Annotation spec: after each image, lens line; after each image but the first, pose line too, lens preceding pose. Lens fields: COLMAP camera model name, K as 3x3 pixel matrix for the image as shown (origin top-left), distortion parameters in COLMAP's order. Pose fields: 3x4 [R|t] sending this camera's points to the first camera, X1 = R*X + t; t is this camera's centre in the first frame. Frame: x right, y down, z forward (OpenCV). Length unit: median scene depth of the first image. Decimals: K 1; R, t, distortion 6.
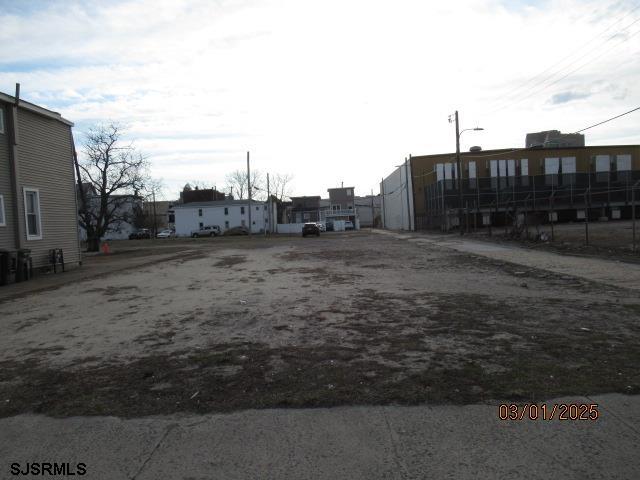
lens RADIAL K [[472.0, 0, 316.1], [0, 472.0, 238.0], [0, 0, 1]] dist [-0.014458, -0.005355]
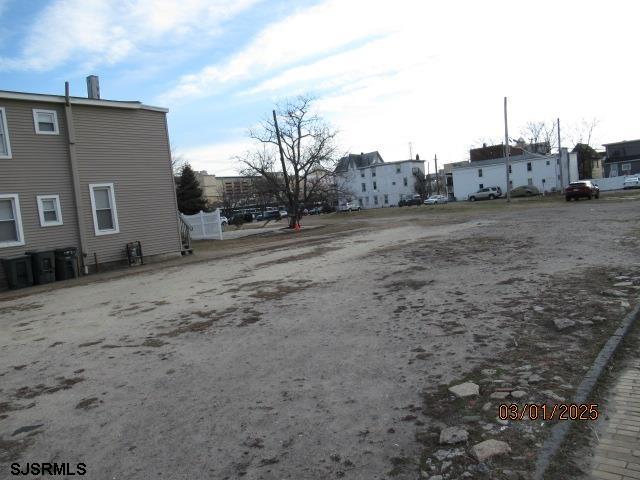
lens RADIAL K [[472.0, 0, 316.1], [0, 472.0, 238.0], [0, 0, 1]] dist [-0.014458, -0.005355]
pose [[0.780766, 0.014069, -0.624665, 0.077590], [0.040554, 0.996497, 0.073132, -0.008831], [0.623506, -0.082432, 0.777461, 0.097450]]
